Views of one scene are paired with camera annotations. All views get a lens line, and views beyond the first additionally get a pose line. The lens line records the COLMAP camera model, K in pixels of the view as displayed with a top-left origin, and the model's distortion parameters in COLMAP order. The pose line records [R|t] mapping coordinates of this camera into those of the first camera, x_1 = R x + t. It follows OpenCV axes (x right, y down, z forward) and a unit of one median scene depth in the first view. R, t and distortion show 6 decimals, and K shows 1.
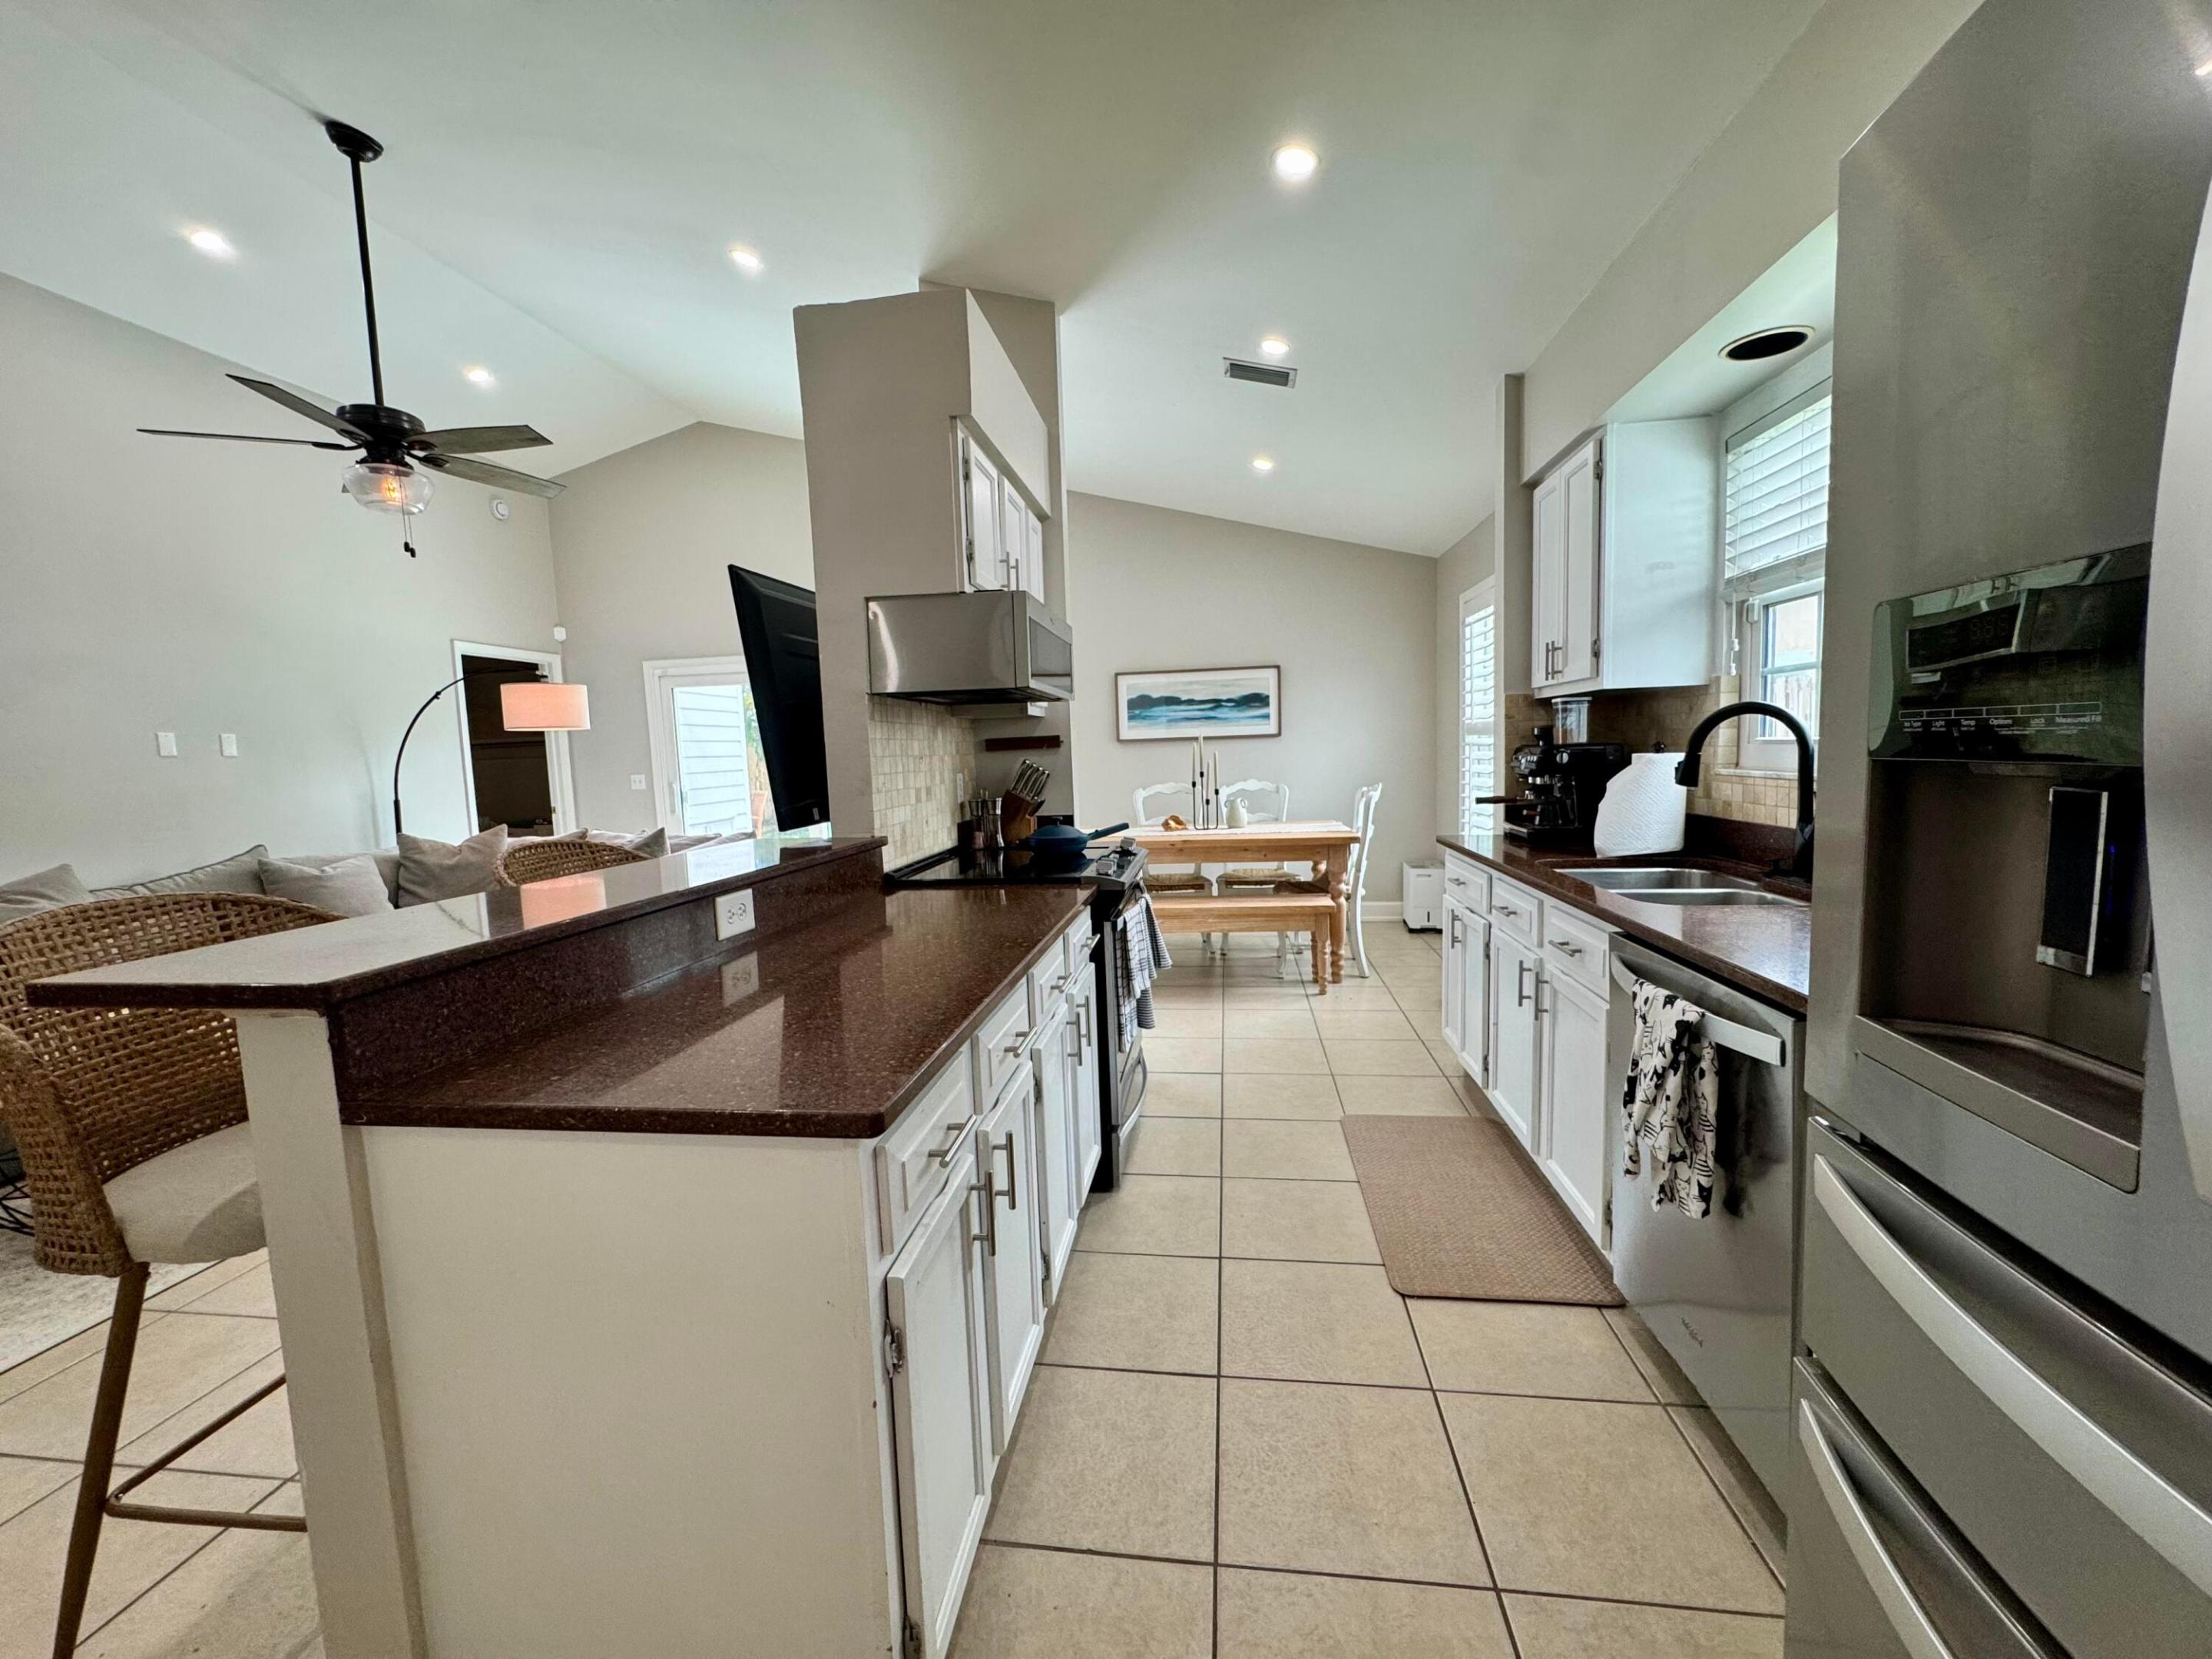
lens RADIAL K [[880.7, 0, 1108.5], [0, 880.7, 831.7], [0, 0, 1]] dist [-0.000236, -0.000376]
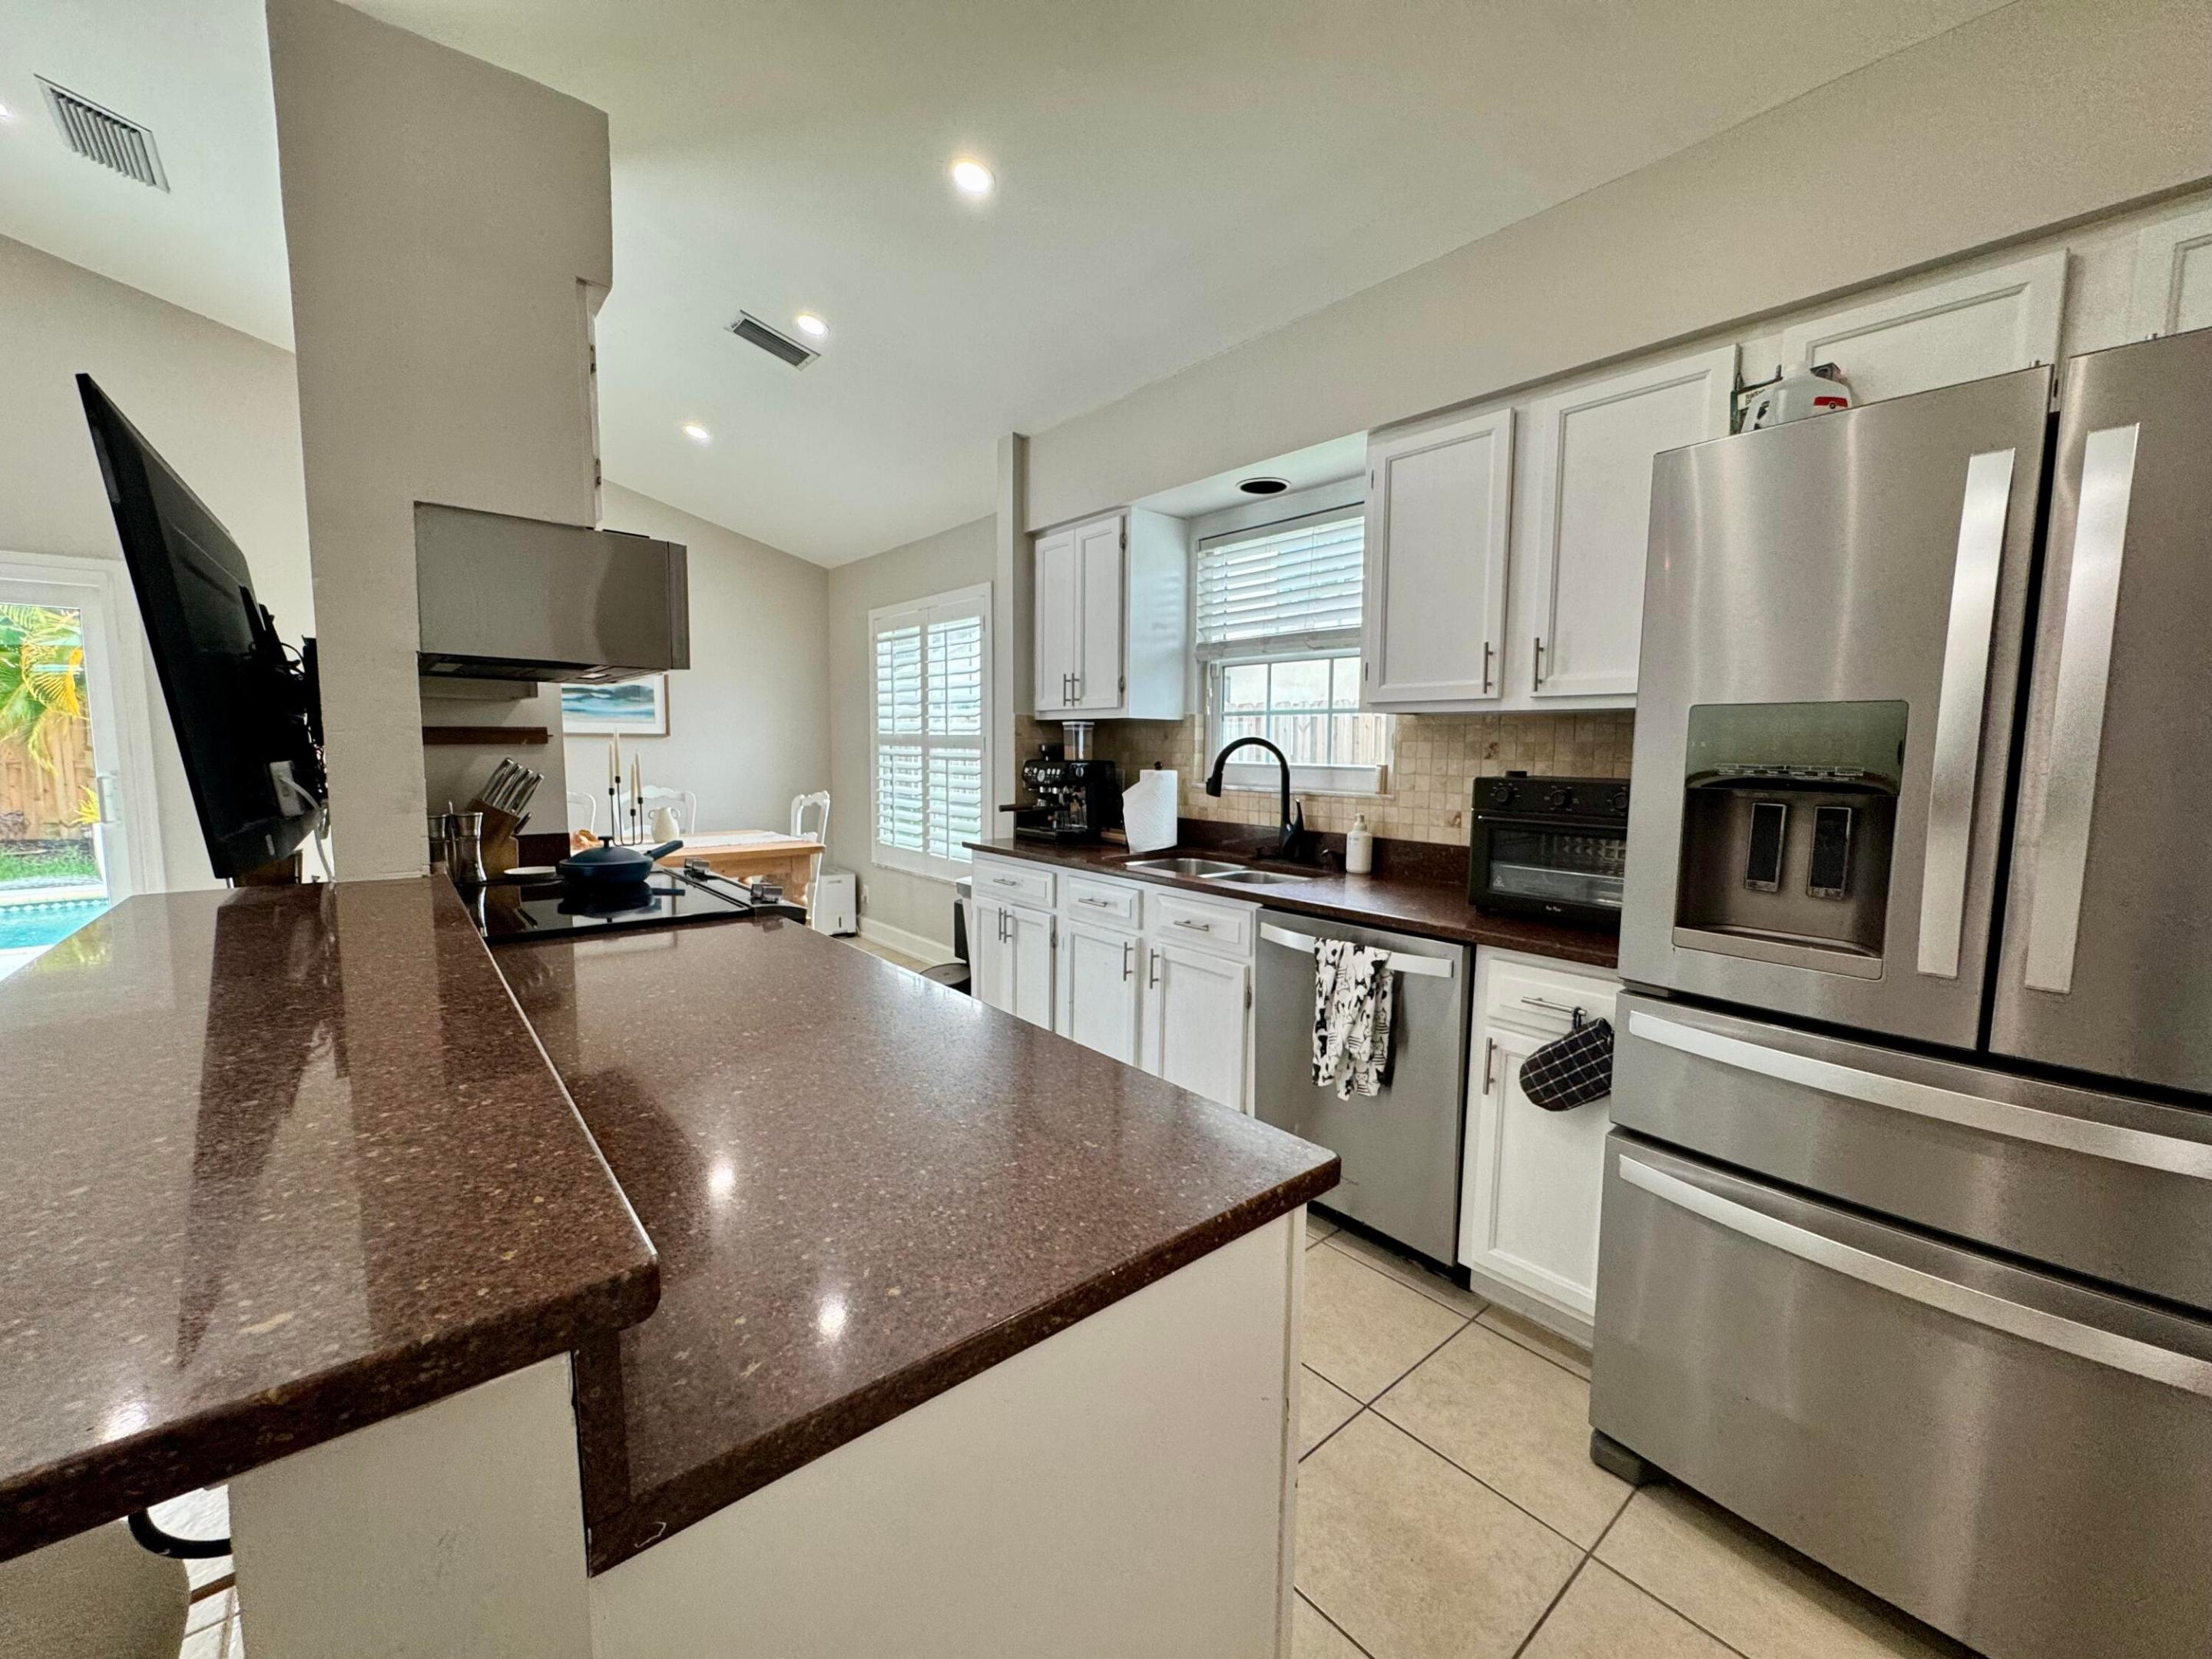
lens RADIAL K [[880.7, 0, 1108.5], [0, 880.7, 831.7], [0, 0, 1]] dist [-0.000236, -0.000376]
pose [[0.670471, -0.031036, 0.741287, -0.391105], [0.035547, 0.999321, 0.009689, -0.014728], [-0.741084, 0.019855, 0.671119, 0.192882]]
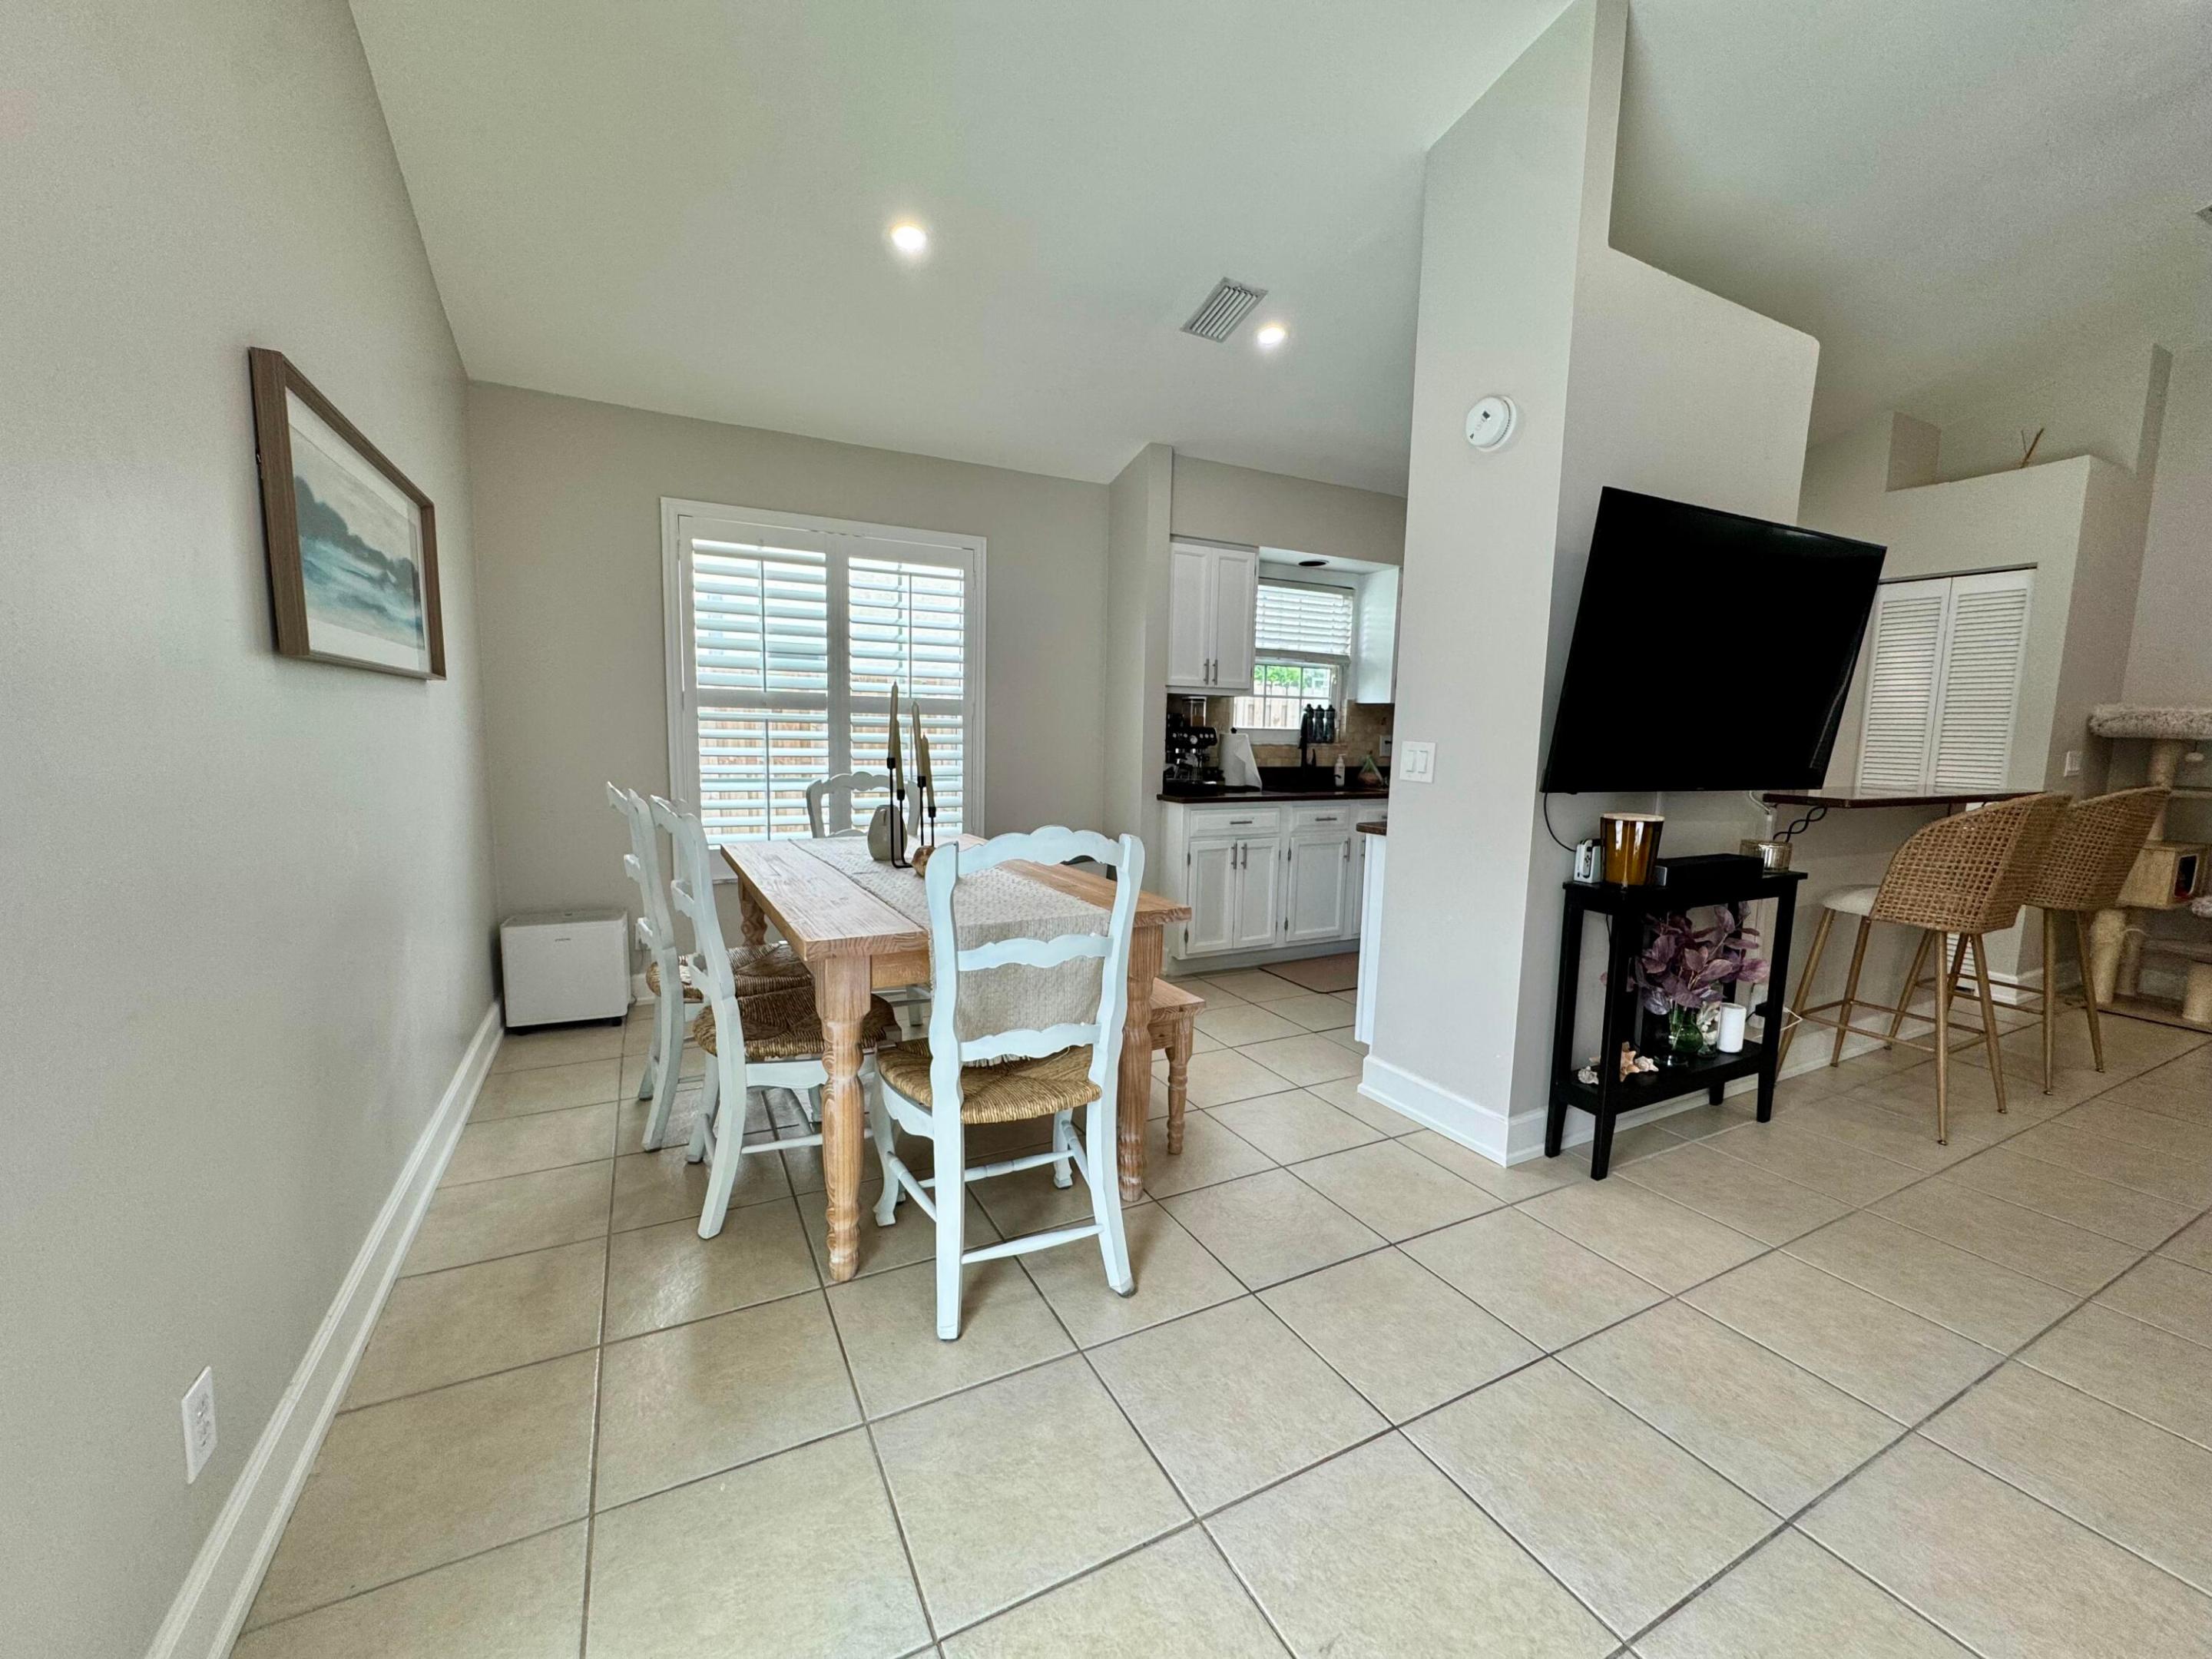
lens RADIAL K [[880.7, 0, 1108.5], [0, 880.7, 831.7], [0, 0, 1]] dist [-0.000236, -0.000376]
pose [[-0.576378, -0.075037, 0.813731, -0.745187], [0.077346, 0.986295, 0.145736, -0.180382], [-0.813515, 0.146937, -0.562675, 2.341470]]
